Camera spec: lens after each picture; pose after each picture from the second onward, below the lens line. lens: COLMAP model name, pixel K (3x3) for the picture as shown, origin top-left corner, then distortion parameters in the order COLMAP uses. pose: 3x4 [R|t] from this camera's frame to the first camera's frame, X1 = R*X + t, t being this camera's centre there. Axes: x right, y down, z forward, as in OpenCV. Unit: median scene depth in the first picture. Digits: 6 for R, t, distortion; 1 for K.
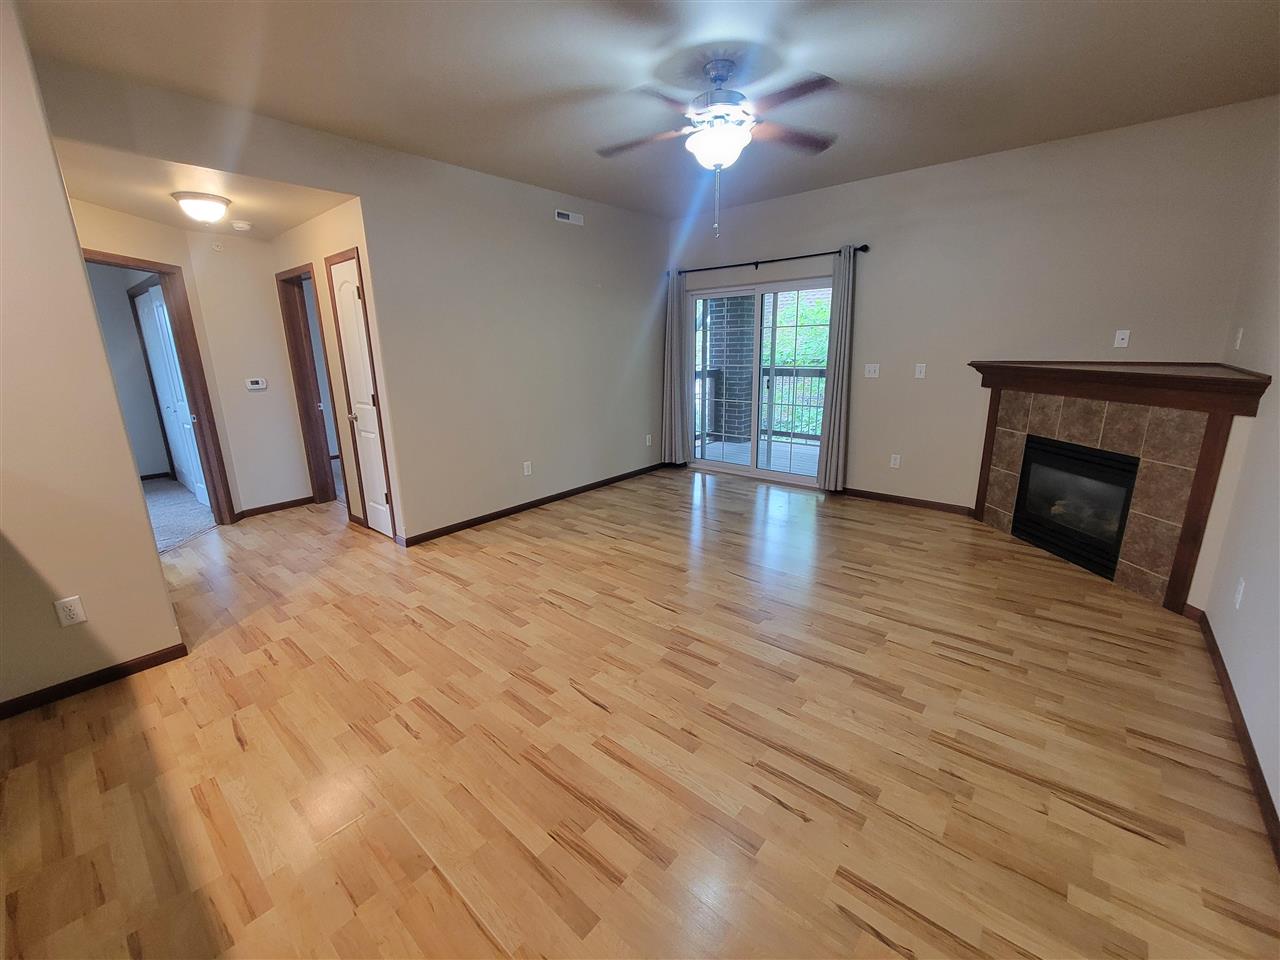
lens RADIAL K [[520.6, 0, 639.6], [0, 520.6, 477.1], [0, 0, 1]] dist [0.001101, -0.001295]
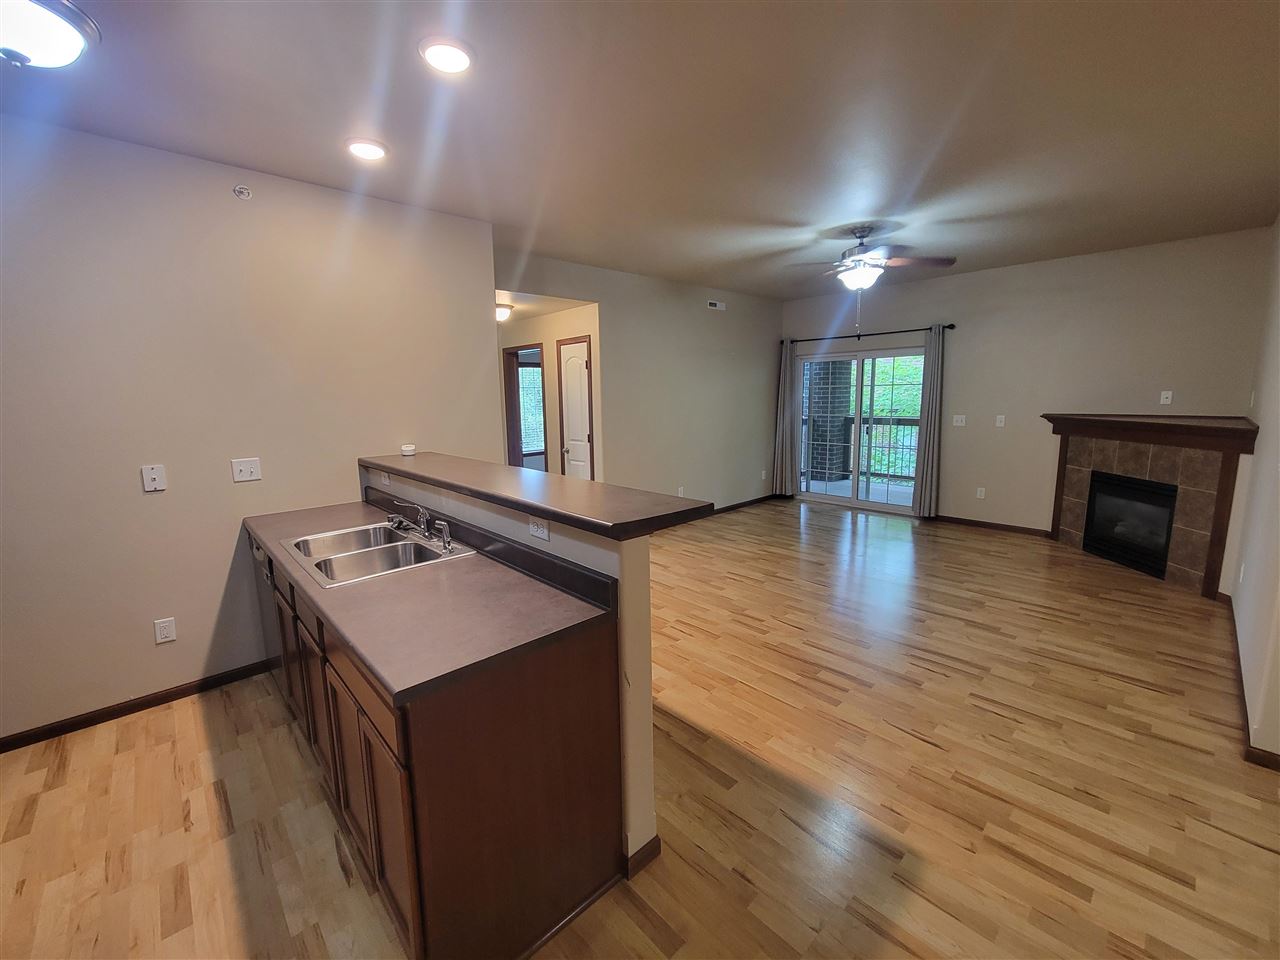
lens RADIAL K [[520.6, 0, 640.6], [0, 520.6, 478.4], [0, 0, 1]] dist [0.001101, -0.001295]
pose [[0.994552, 0.018961, -0.102504, -0.253325], [-0.027698, 0.996038, -0.084501, 0.084139], [0.100496, 0.086880, 0.991137, -0.419939]]
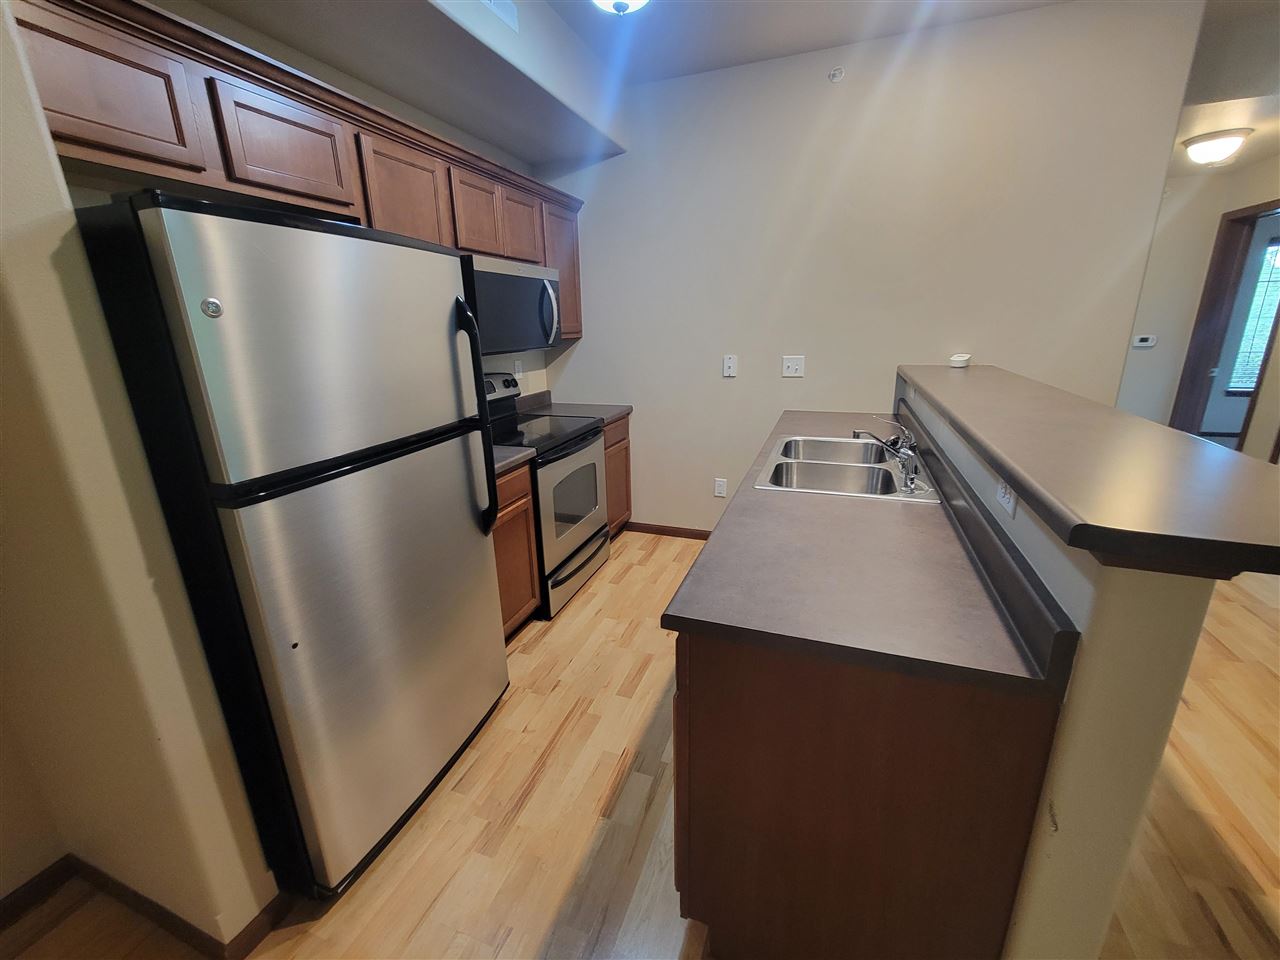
lens RADIAL K [[520.6, 0, 639.4], [0, 520.6, 471.8], [0, 0, 1]] dist [0.001101, -0.001295]
pose [[0.345882, 0.271838, -0.898037, -0.199096], [-0.212543, 0.954932, 0.207198, 0.060023], [0.913888, 0.119205, 0.388071, -0.222943]]
